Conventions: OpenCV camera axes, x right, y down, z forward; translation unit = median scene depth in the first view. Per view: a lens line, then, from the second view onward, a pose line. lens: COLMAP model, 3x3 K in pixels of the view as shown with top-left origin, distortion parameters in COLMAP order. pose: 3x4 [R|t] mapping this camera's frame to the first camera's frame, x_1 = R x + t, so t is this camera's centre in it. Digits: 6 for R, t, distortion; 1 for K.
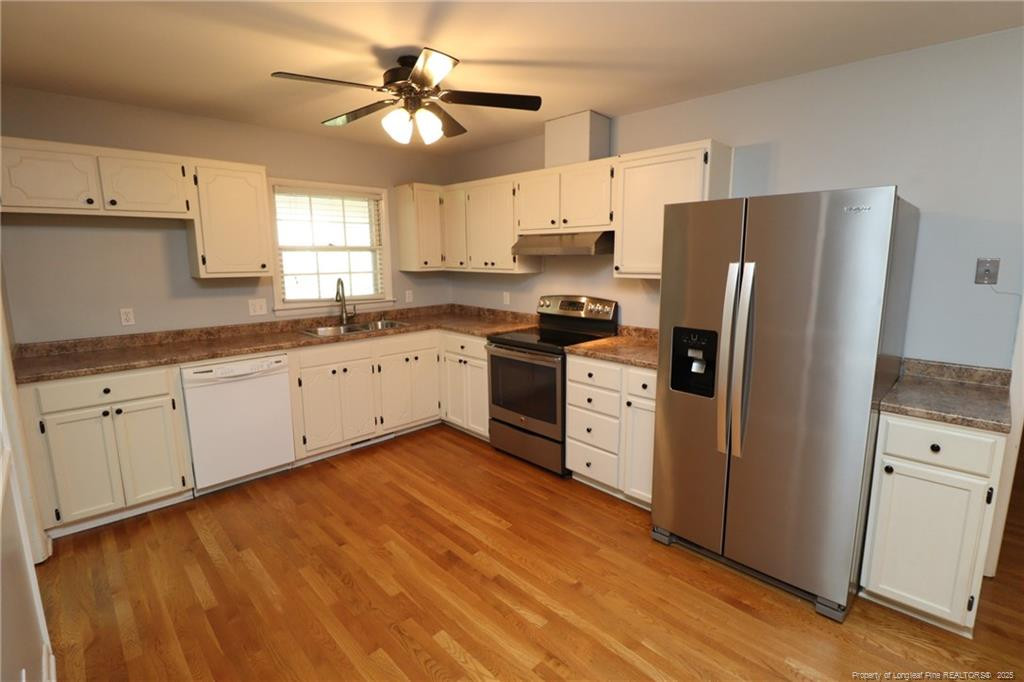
lens RADIAL K [[473.4, 0, 523.6], [0, 473.4, 334.0], [0, 0, 1]] dist [0.001740, -0.013935]
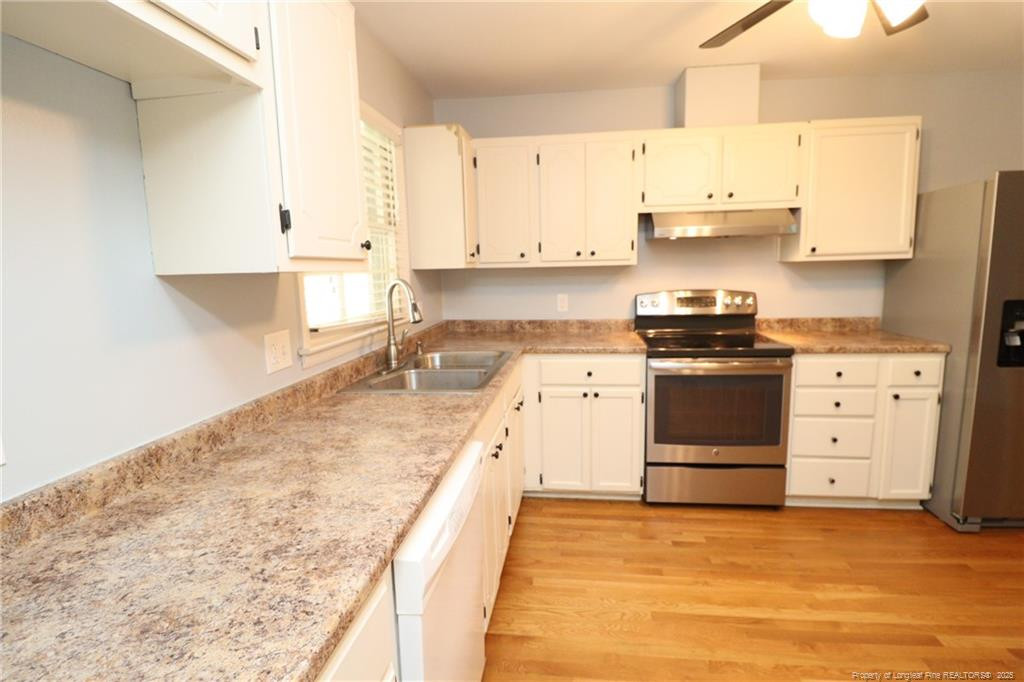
lens RADIAL K [[473.4, 0, 523.6], [0, 473.4, 334.0], [0, 0, 1]] dist [0.001740, -0.013935]
pose [[0.782861, -0.102690, 0.613665, -0.669151], [0.124132, 0.992236, 0.007682, -0.050038], [-0.609689, 0.070162, 0.789530, 0.559435]]
